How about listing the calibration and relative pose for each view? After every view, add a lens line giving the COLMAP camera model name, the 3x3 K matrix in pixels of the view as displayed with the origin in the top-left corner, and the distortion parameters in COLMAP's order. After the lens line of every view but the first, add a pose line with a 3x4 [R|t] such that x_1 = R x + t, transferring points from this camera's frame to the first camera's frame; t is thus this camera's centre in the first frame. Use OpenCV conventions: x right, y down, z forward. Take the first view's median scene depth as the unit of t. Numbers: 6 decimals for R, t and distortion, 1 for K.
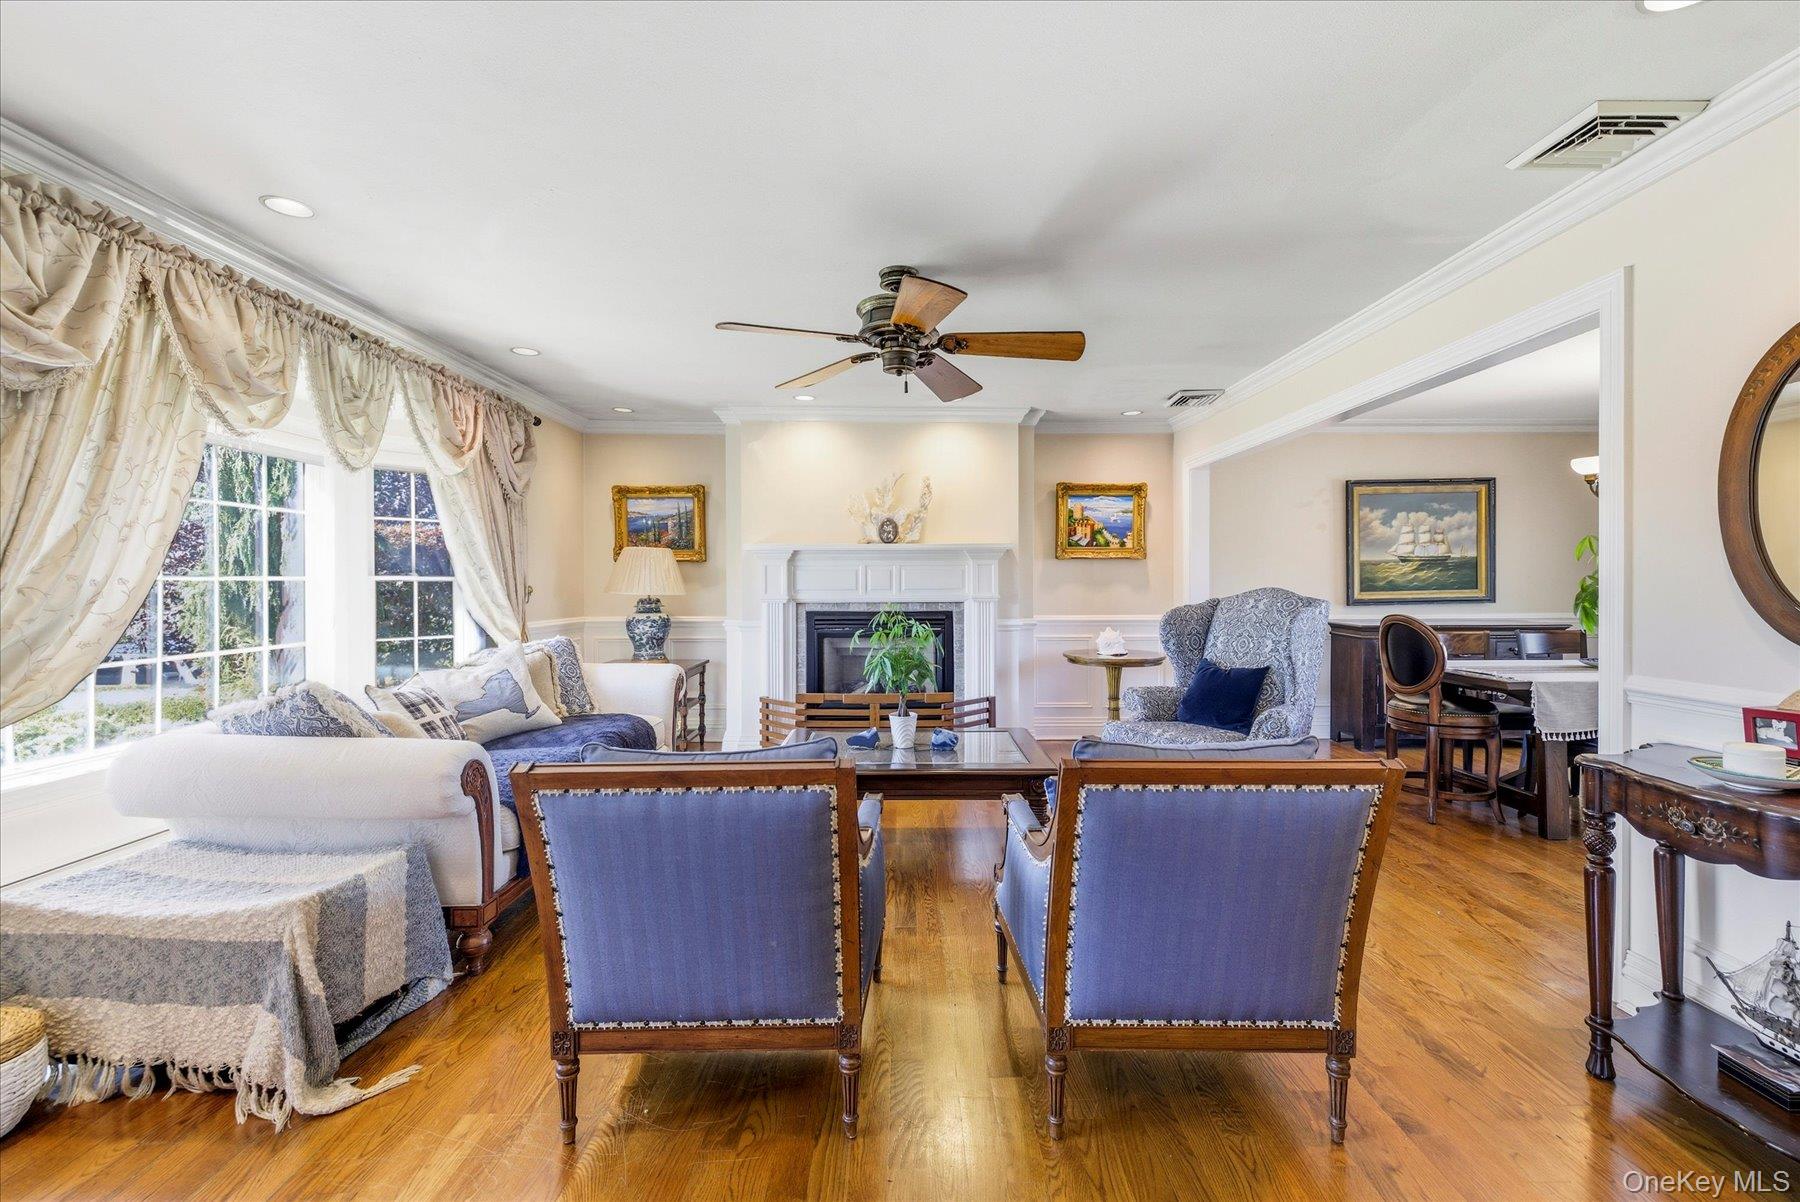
lens RADIAL K [[759.2, 0, 911.4], [0, 759.2, 586.0], [0, 0, 1]] dist [0.003856, 0.001008]
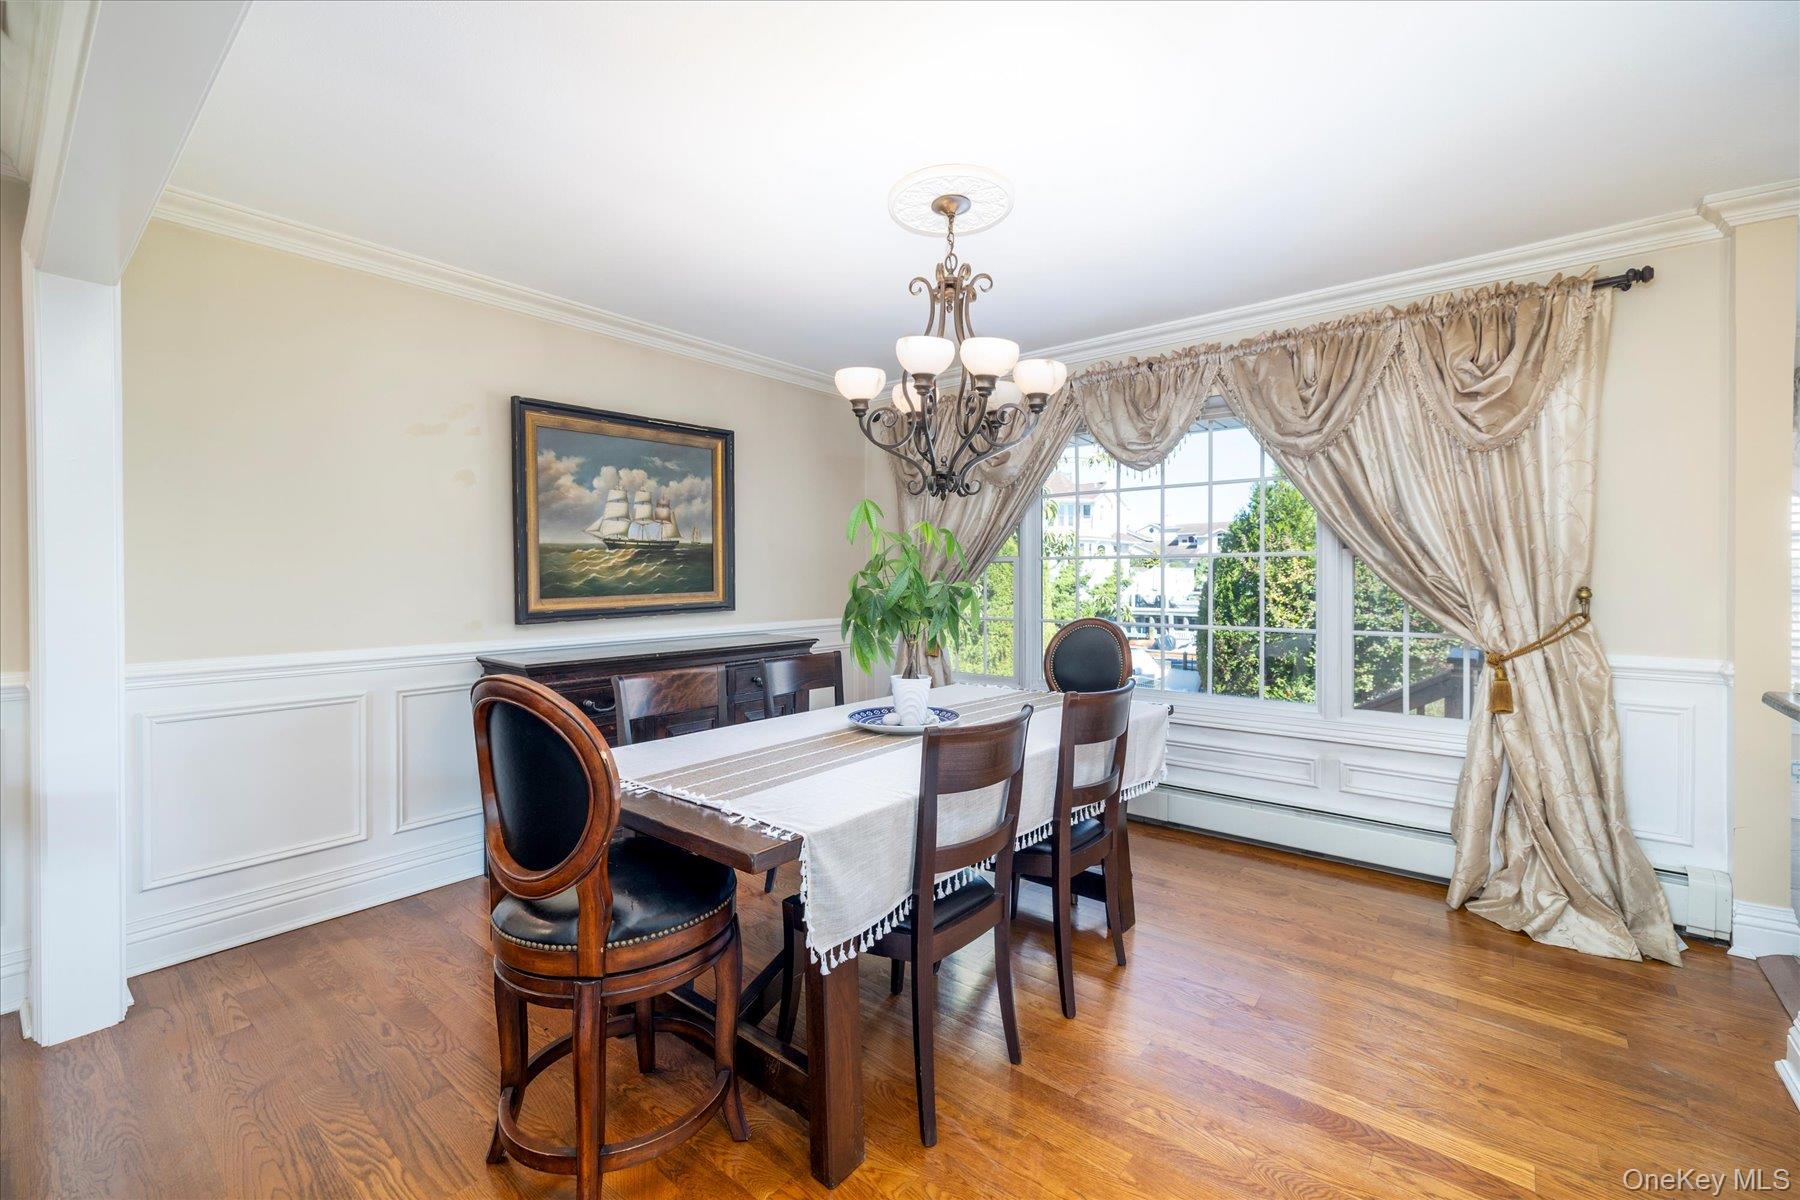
lens RADIAL K [[756.3, 0, 909.0], [0, 756.3, 582.1], [0, 0, 1]] dist [-0.008191, 0.000034]
pose [[0.640099, -0.003043, 0.768286, 0.360447], [0.003897, 0.999992, 0.000714, -0.004333], [-0.768282, 0.002537, 0.640106, 0.462706]]
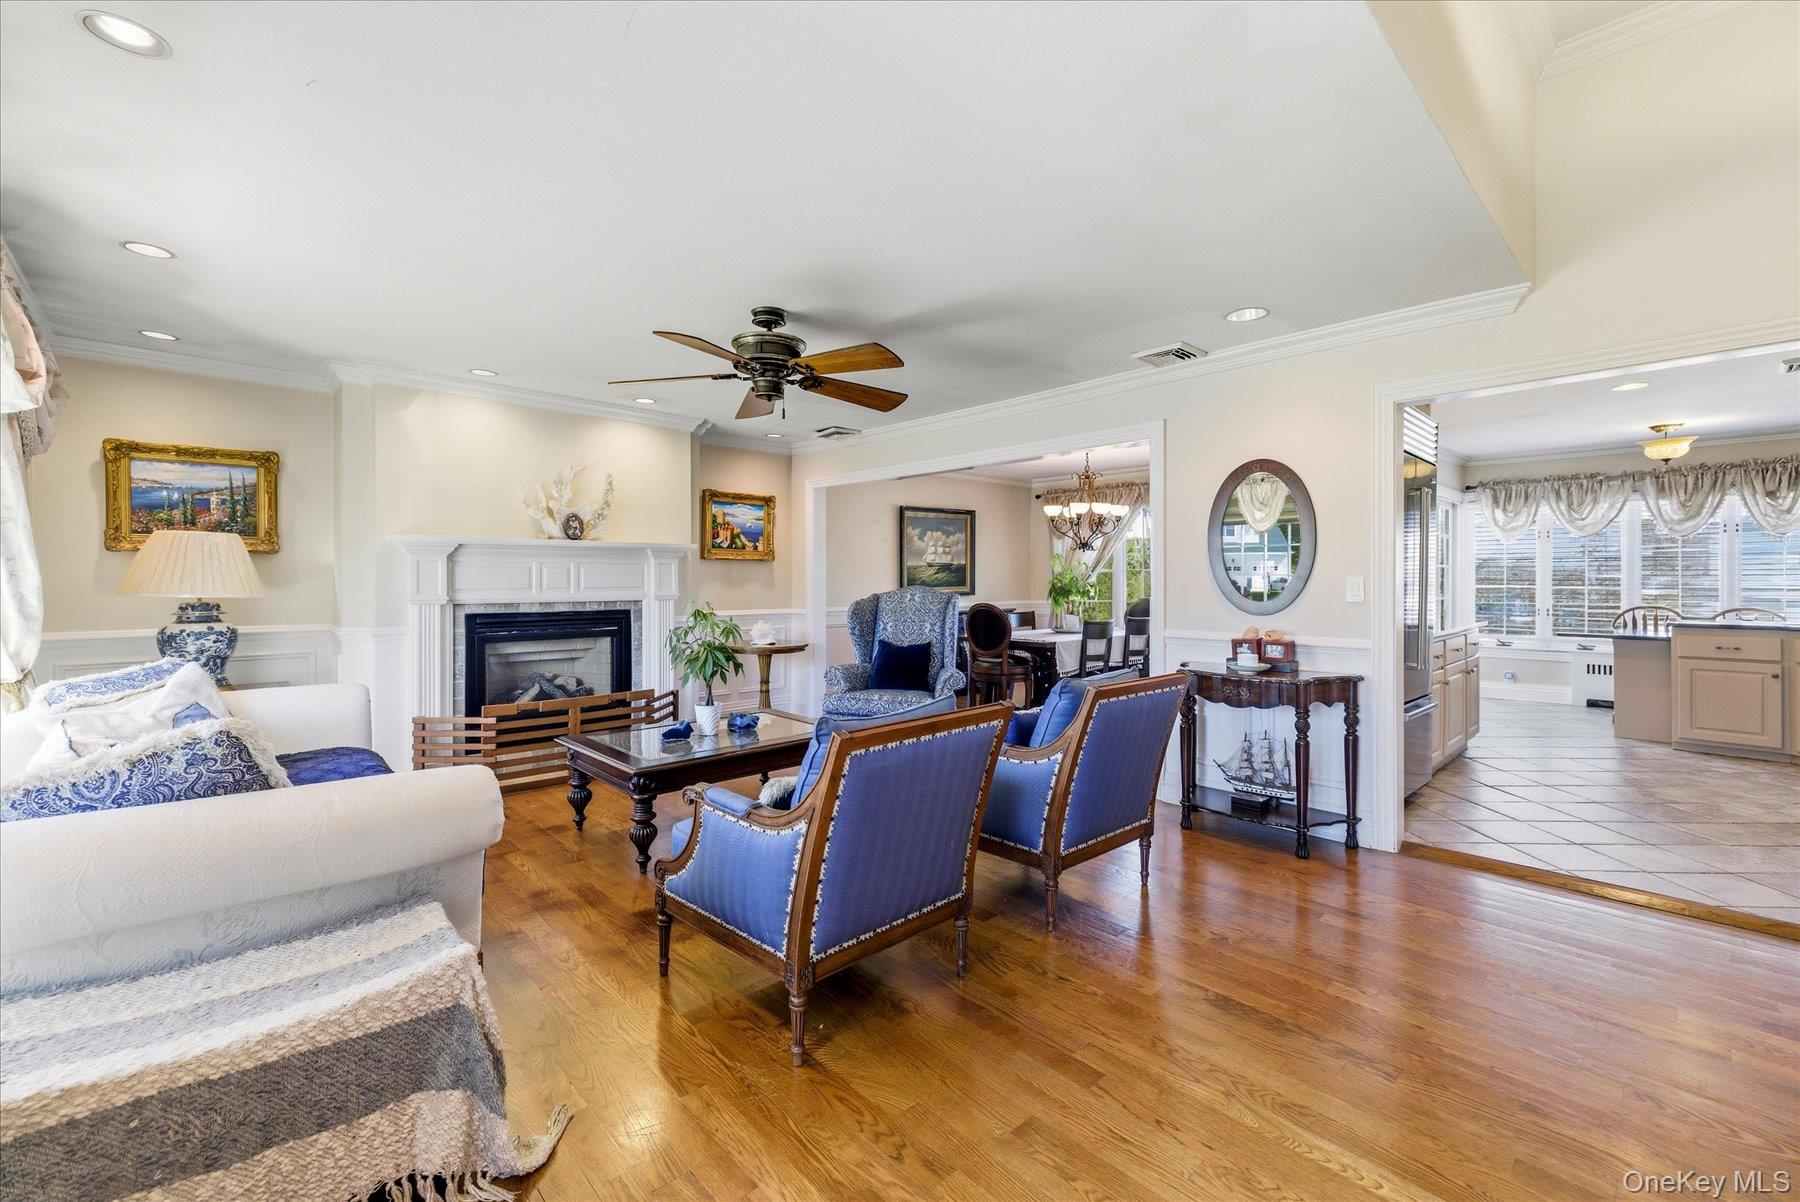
lens RADIAL K [[759.2, 0, 911.4], [0, 759.2, 586.0], [0, 0, 1]] dist [0.003856, 0.001008]
pose [[0.730543, -0.002864, 0.682861, -0.348783], [0.000971, 0.999995, 0.003155, -0.001038], [-0.682866, -0.001641, 0.730542, 0.011033]]
